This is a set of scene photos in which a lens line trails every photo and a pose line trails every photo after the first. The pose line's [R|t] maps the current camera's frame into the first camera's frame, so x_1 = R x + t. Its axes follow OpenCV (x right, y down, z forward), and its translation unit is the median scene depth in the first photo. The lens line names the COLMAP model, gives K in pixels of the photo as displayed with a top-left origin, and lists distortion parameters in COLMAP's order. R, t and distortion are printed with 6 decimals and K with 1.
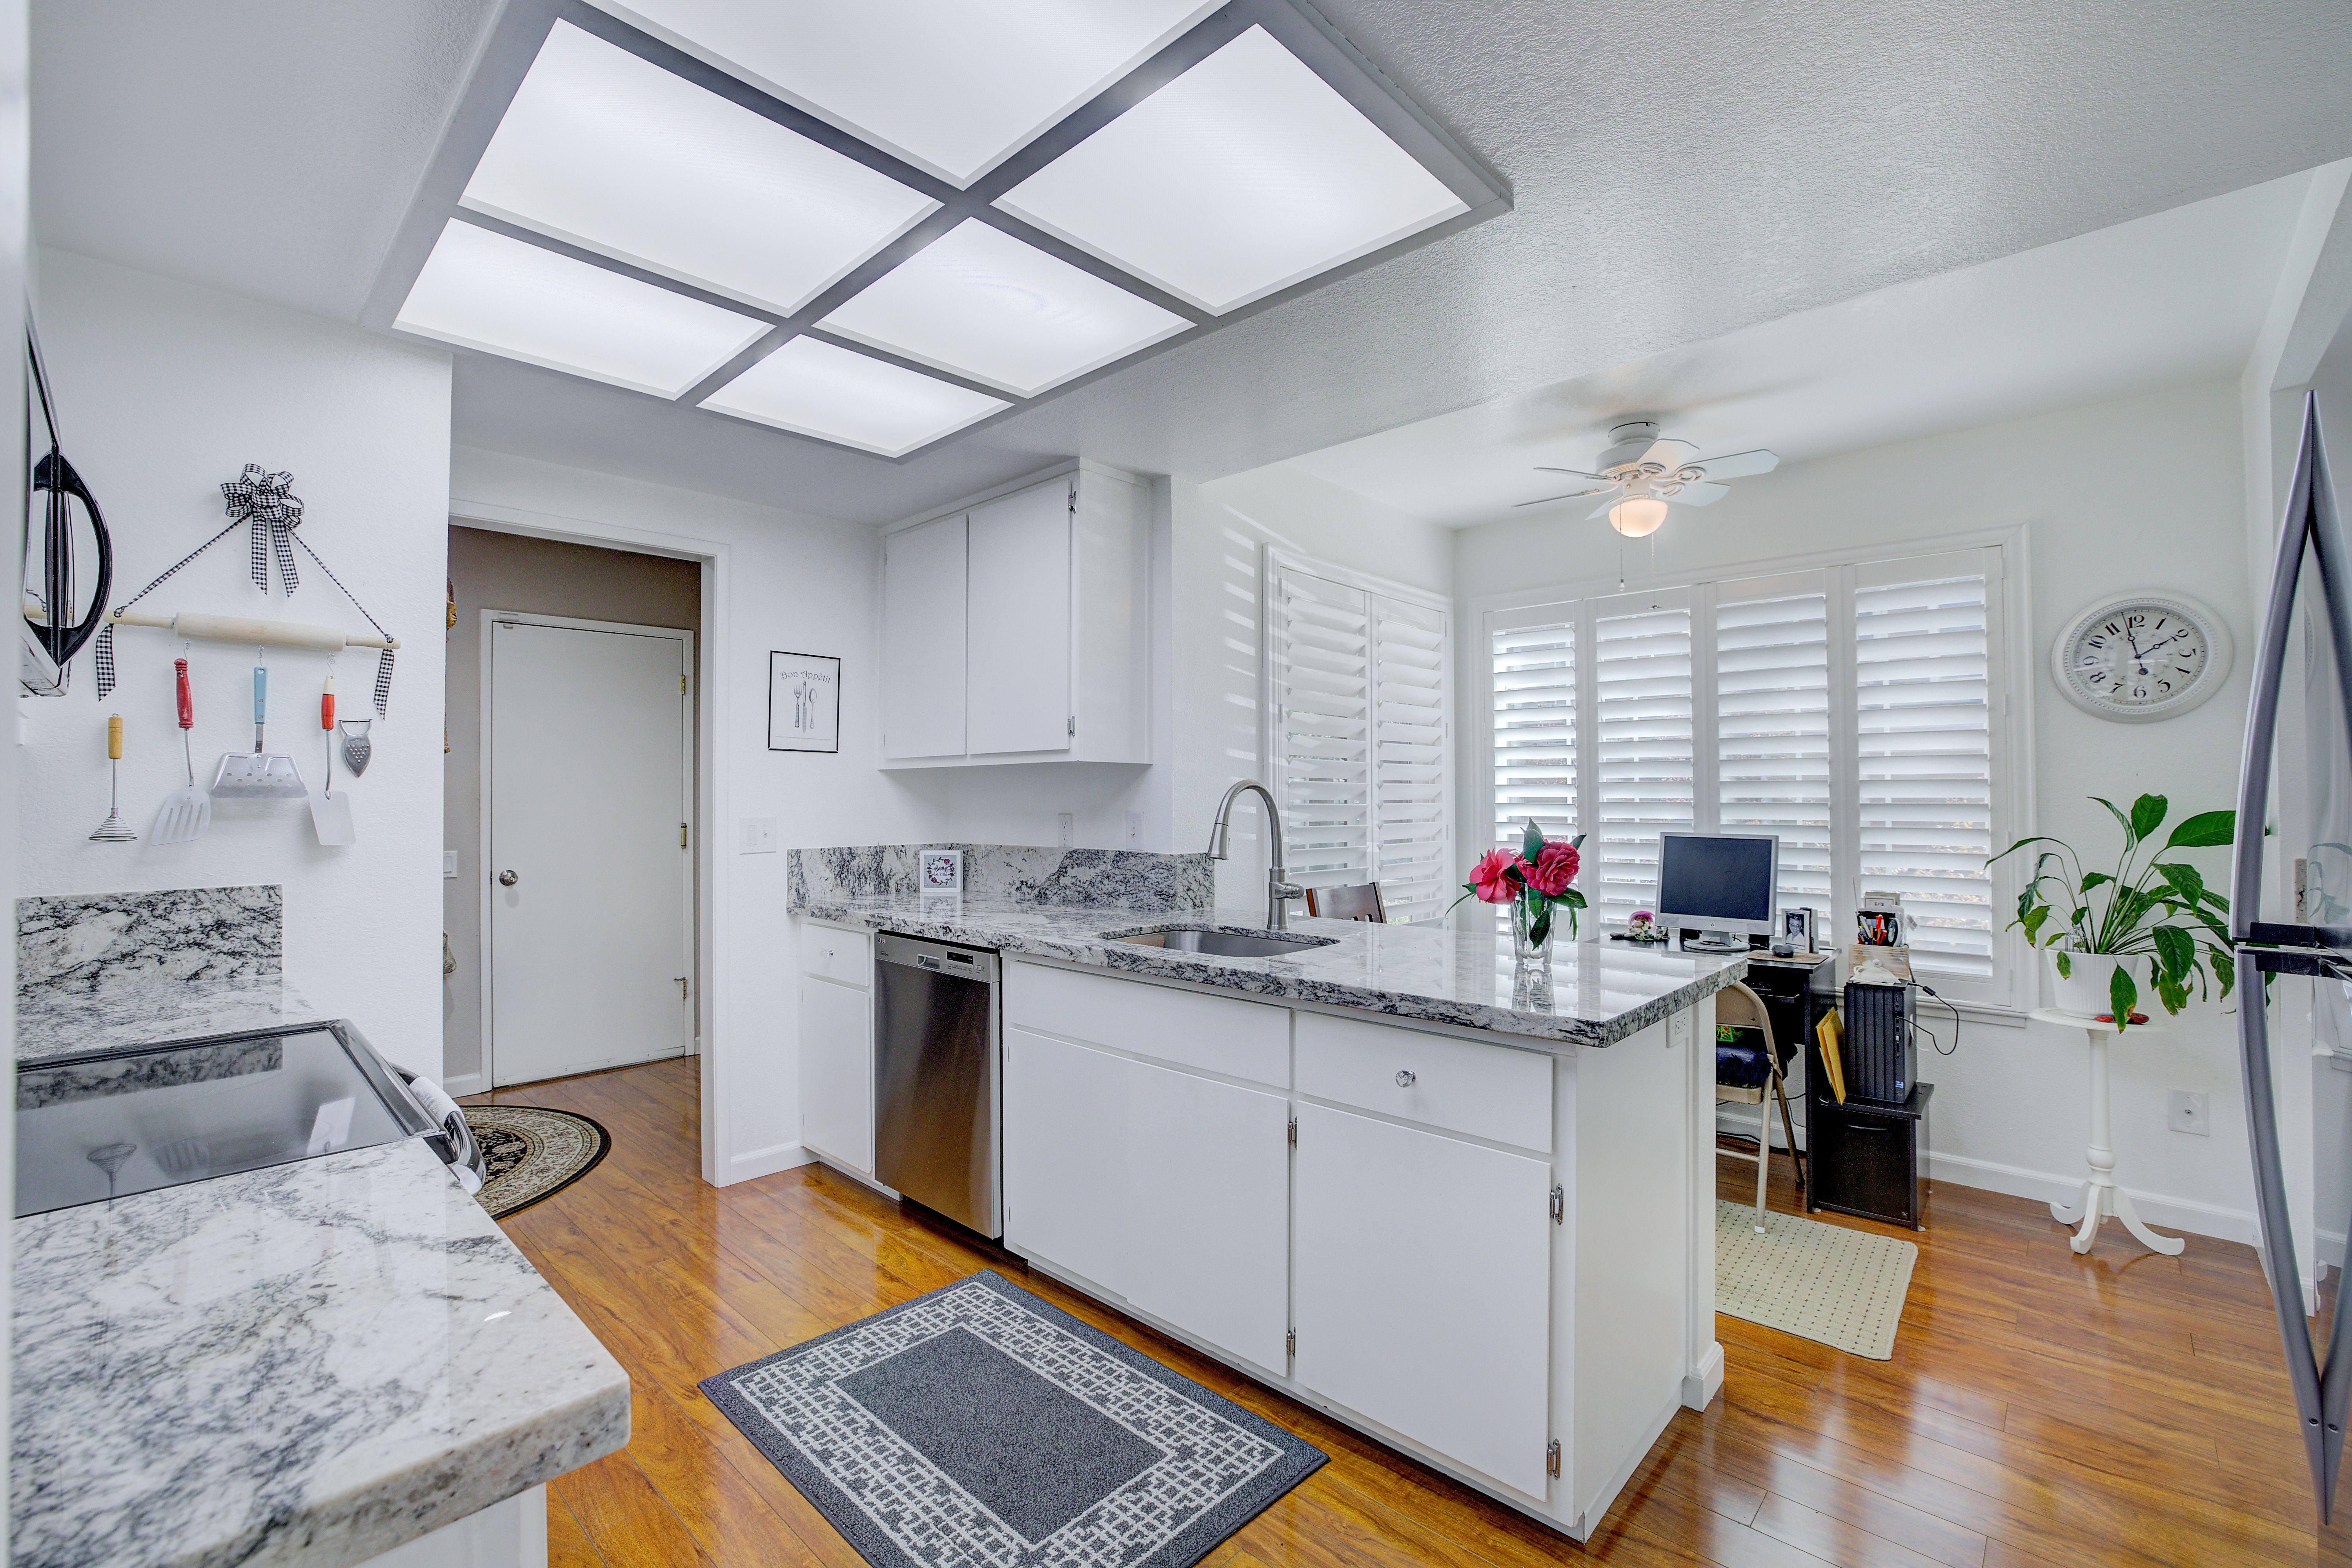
lens RADIAL K [[1007.1, 0, 1177.4], [0, 1007.1, 774.5], [0, 0, 1]] dist [-0.046143, 0.016252]
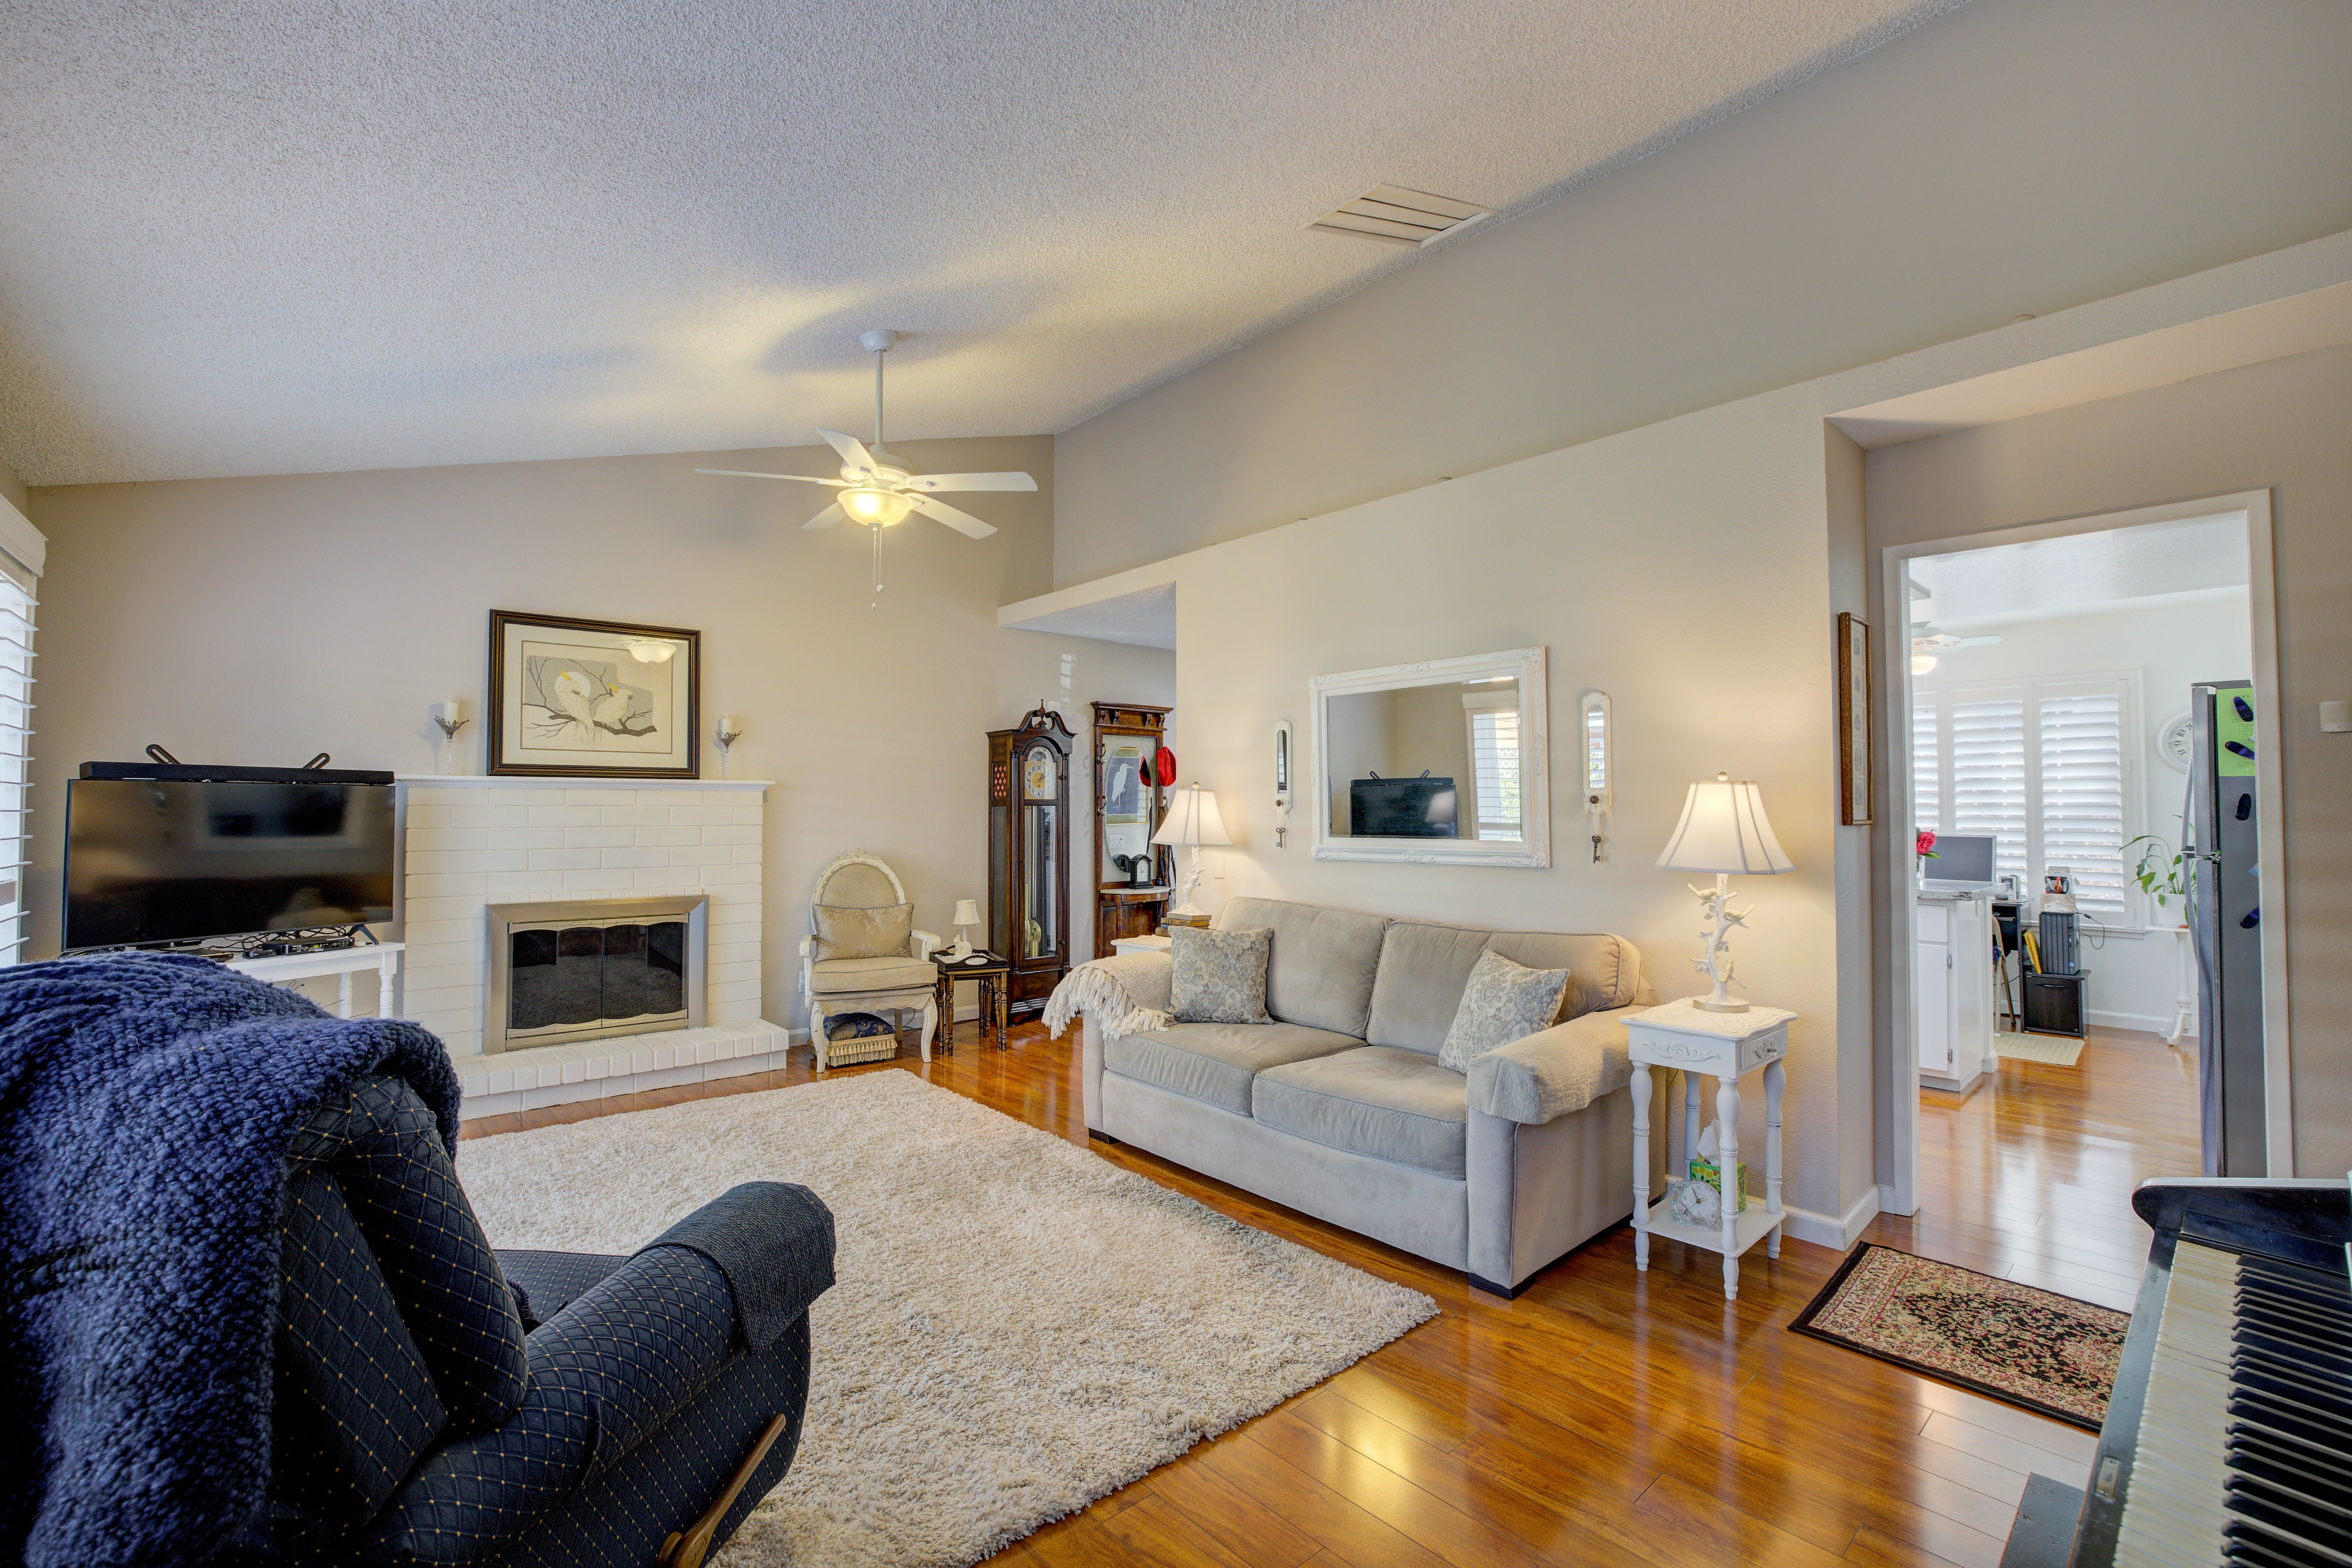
lens RADIAL K [[1007.0, 0, 1177.4], [0, 1007.0, 774.5], [0, 0, 1]] dist [-0.046143, 0.016252]
pose [[0.996378, 0.002965, -0.084983, -0.813939], [-0.004323, 0.999866, -0.015798, -0.016774], [0.084925, 0.016108, 0.996257, -1.019813]]
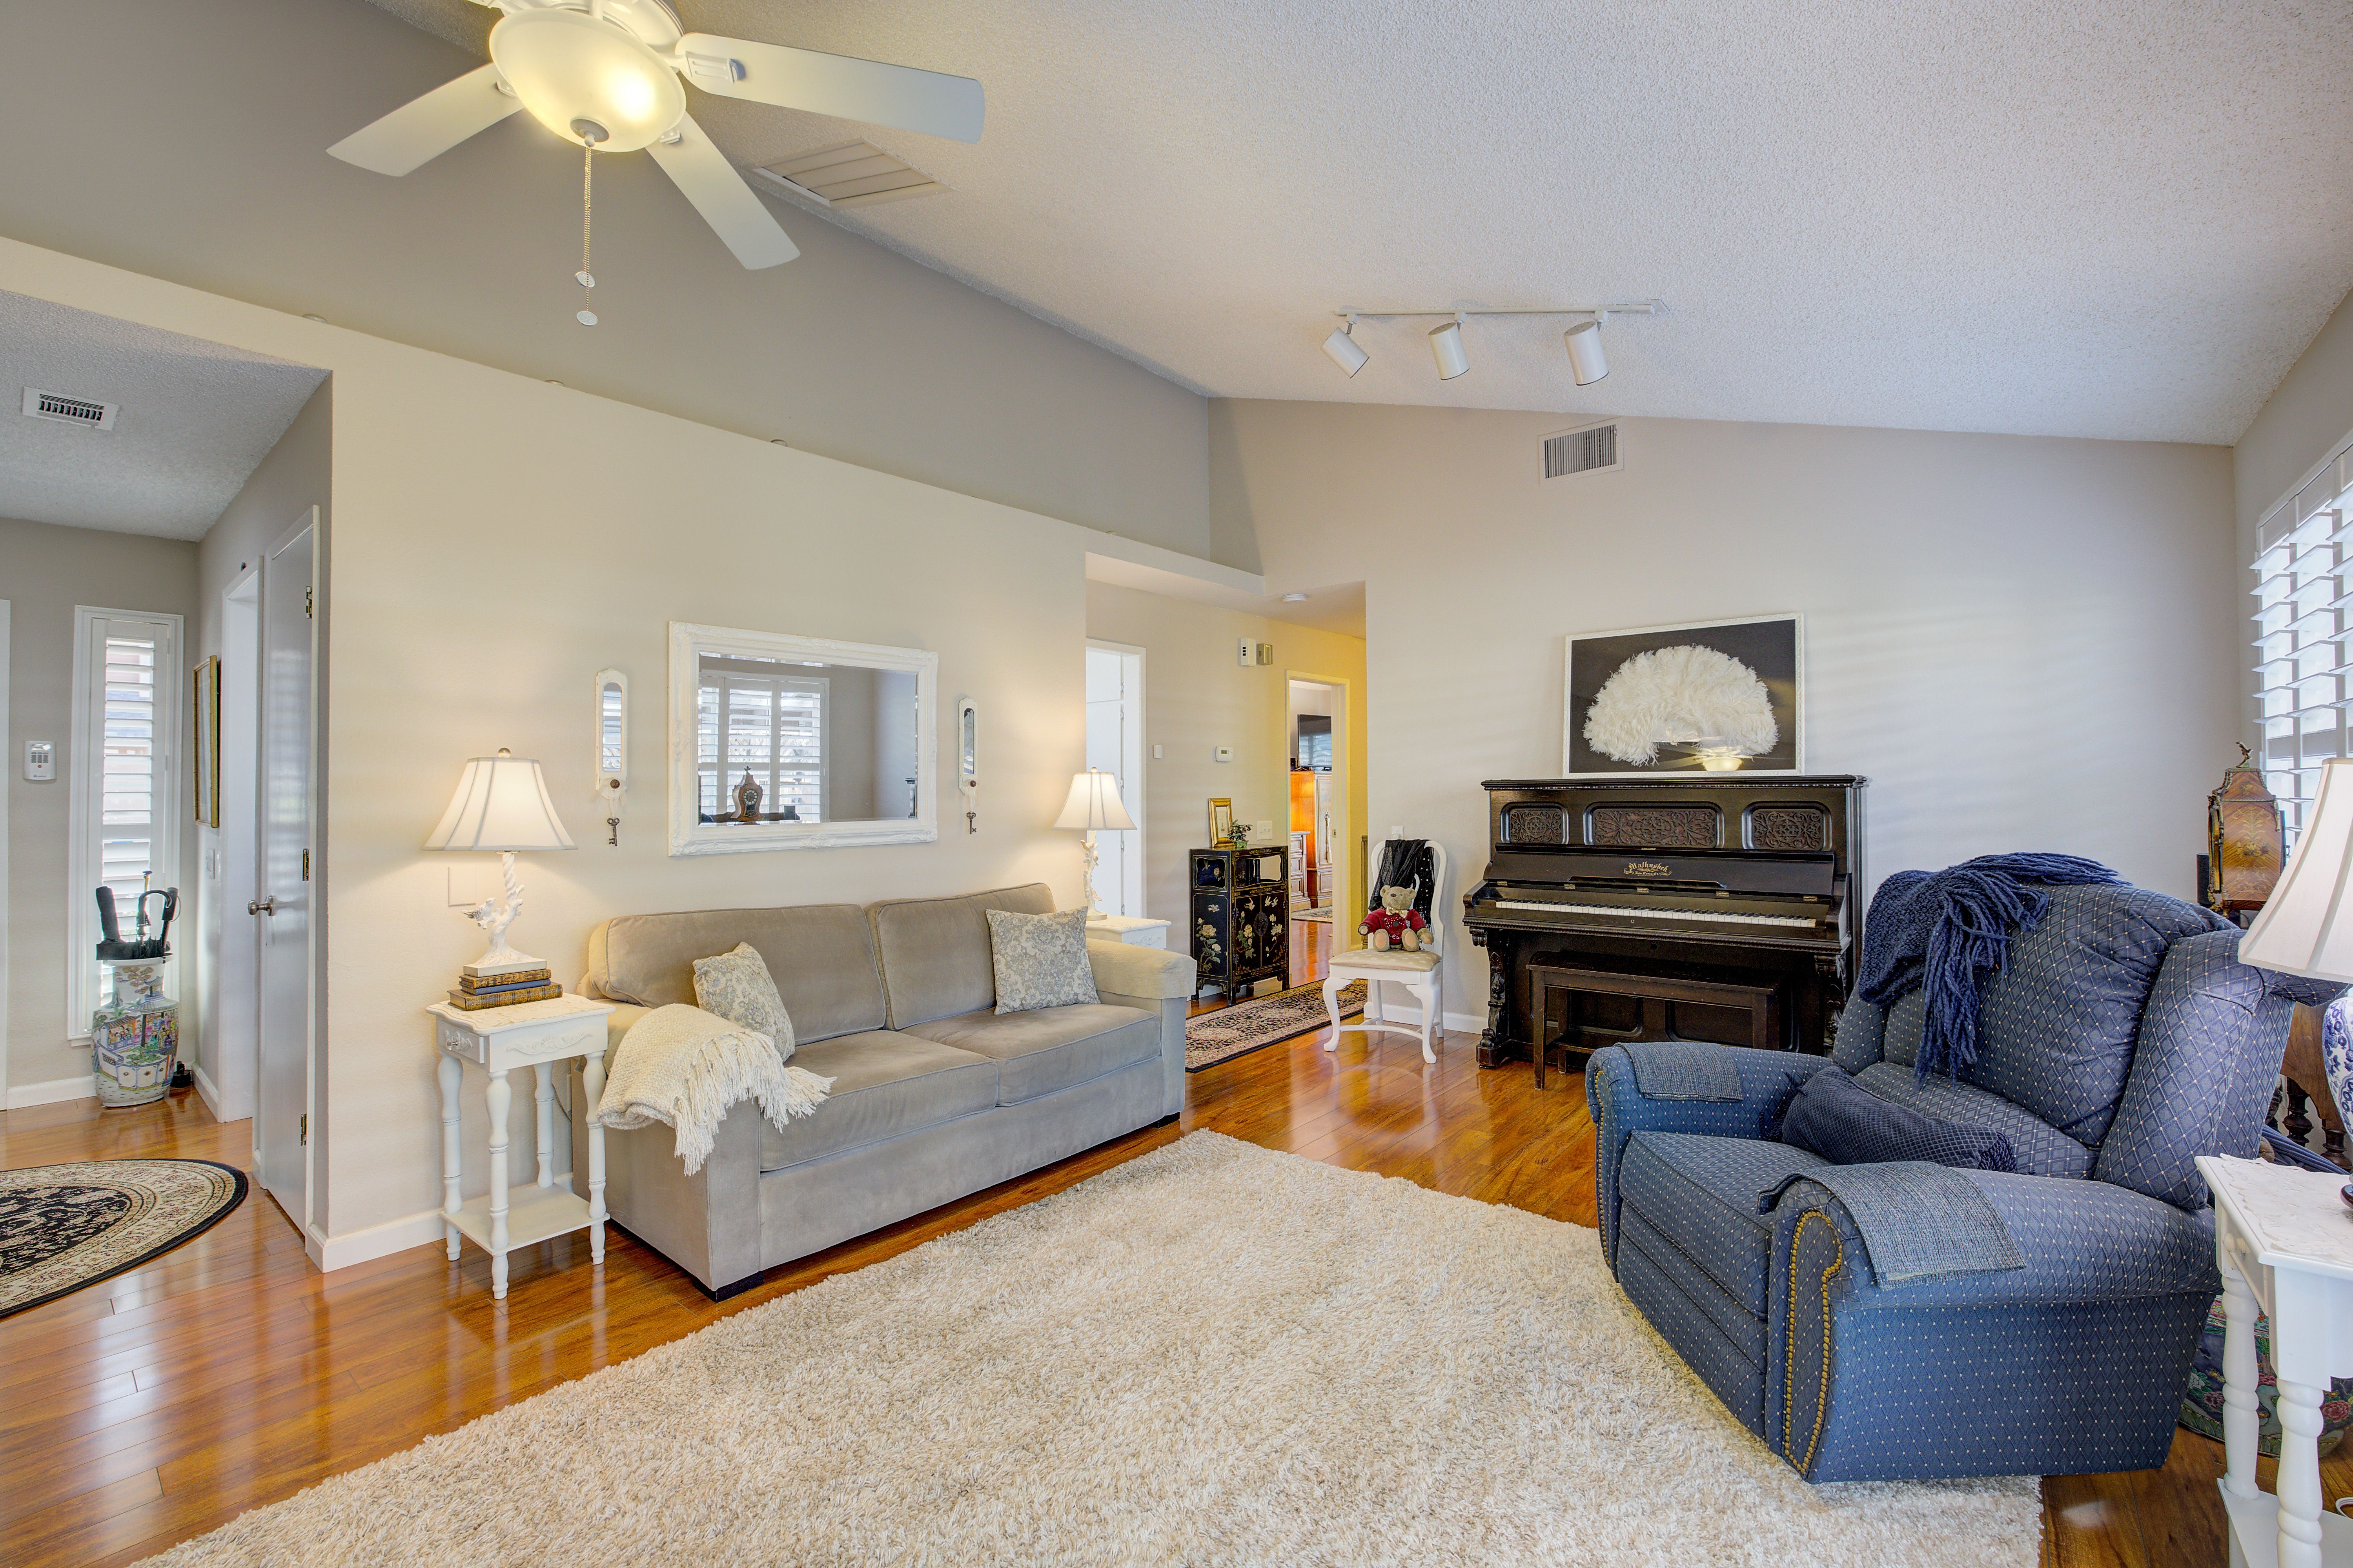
lens RADIAL K [[1007.5, 0, 1177.9], [0, 1007.5, 774.5], [0, 0, 1]] dist [-0.046143, 0.016252]
pose [[-0.066866, 0.024079, 0.997471, -1.882908], [-0.010905, 0.999631, -0.024862, 0.011209], [-0.997702, -0.012540, -0.066579, -0.053578]]
